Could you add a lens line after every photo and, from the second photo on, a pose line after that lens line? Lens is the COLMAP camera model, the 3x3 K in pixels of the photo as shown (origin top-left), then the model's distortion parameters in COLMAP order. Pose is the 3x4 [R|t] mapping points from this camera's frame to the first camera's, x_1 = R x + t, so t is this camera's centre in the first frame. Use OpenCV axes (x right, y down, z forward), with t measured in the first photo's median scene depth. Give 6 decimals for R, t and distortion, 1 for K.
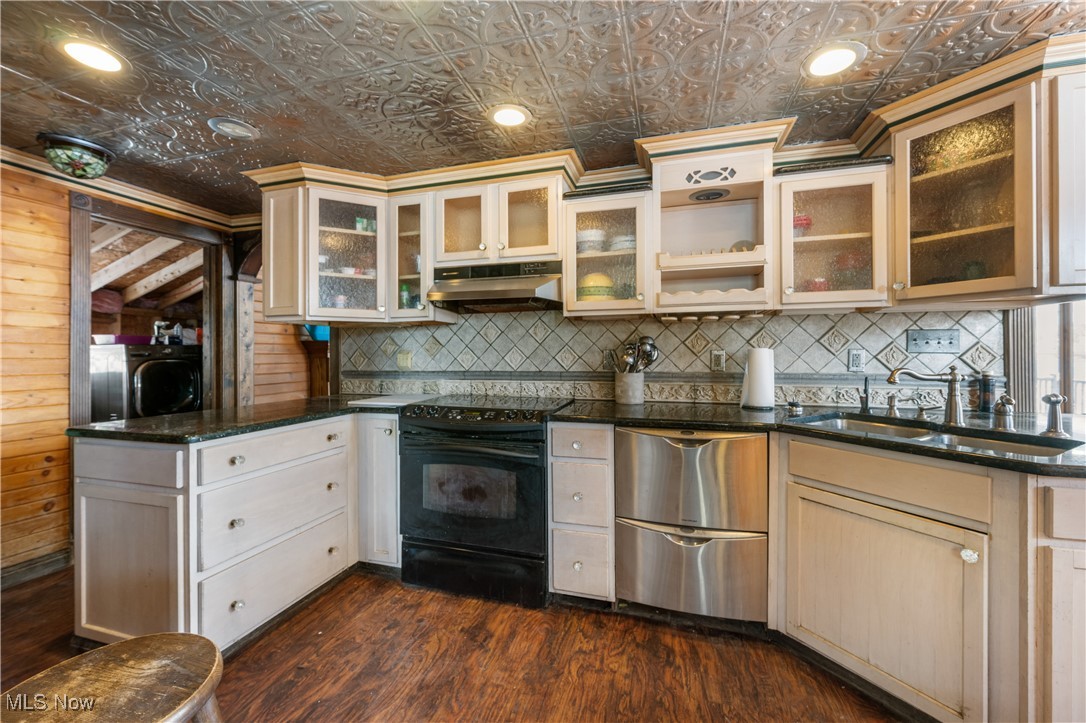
lens RADIAL K [[448.2, 0, 543.0], [0, 448.2, 361.5], [0, 0, 1]] dist [-0.000712, -0.000081]
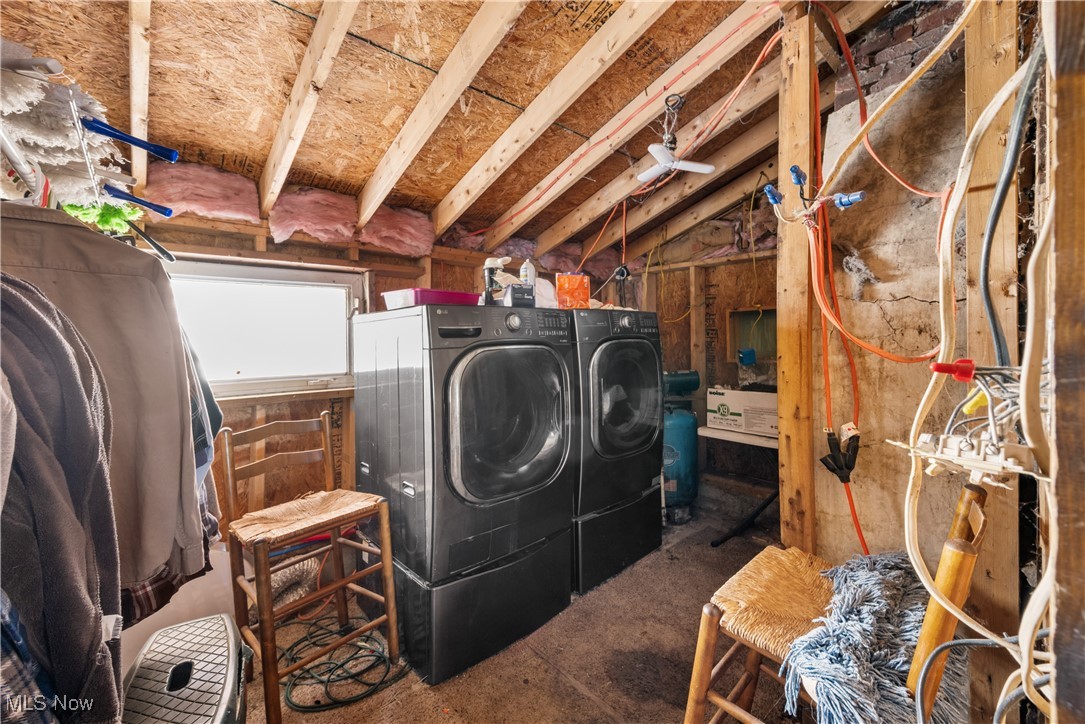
lens RADIAL K [[432.7, 0, 544.3], [0, 432.7, 367.8], [0, 0, 1]] dist [-0.000360, 0.000086]
pose [[0.859109, 0.022479, -0.511299, -0.594981], [-0.005192, 0.999366, 0.035212, 0.002076], [0.511767, -0.027596, 0.858681, 0.660484]]
